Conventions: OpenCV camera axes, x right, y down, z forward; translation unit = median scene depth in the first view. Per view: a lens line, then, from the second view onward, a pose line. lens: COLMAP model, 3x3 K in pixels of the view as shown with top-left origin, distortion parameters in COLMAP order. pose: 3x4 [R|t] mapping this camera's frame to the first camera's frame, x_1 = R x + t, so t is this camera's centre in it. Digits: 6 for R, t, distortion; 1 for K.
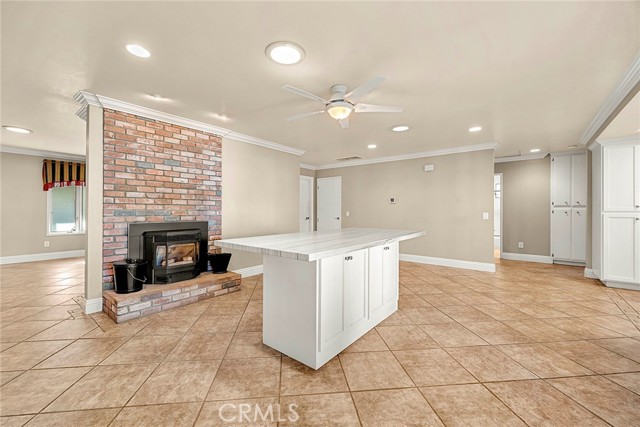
lens RADIAL K [[263.0, 0, 318.1], [0, 263.0, 211.2], [0, 0, 1]] dist [0.009715, 0.000030]
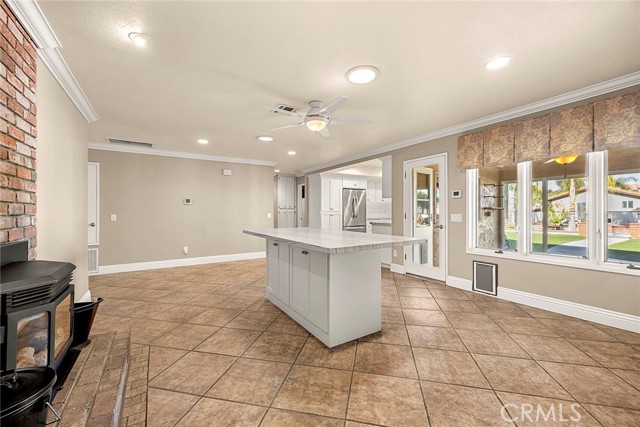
lens RADIAL K [[258.1, 0, 321.7], [0, 258.1, 211.1], [0, 0, 1]] dist [0.000923, 0.000065]
pose [[0.317622, -0.005234, 0.948203, -0.688873], [0.012103, 0.999926, 0.001466, -0.003172], [-0.948140, 0.011010, 0.317661, 0.445000]]
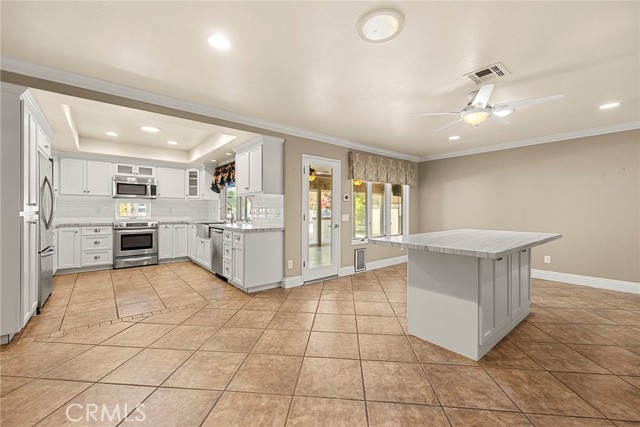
lens RADIAL K [[263.0, 0, 318.1], [0, 263.0, 211.2], [0, 0, 1]] dist [0.009715, 0.000030]
pose [[-0.979999, -0.007581, 0.198856, 0.344743], [-0.006308, 0.999955, 0.007034, -0.007401], [-0.198900, 0.005639, -0.980004, 1.538022]]
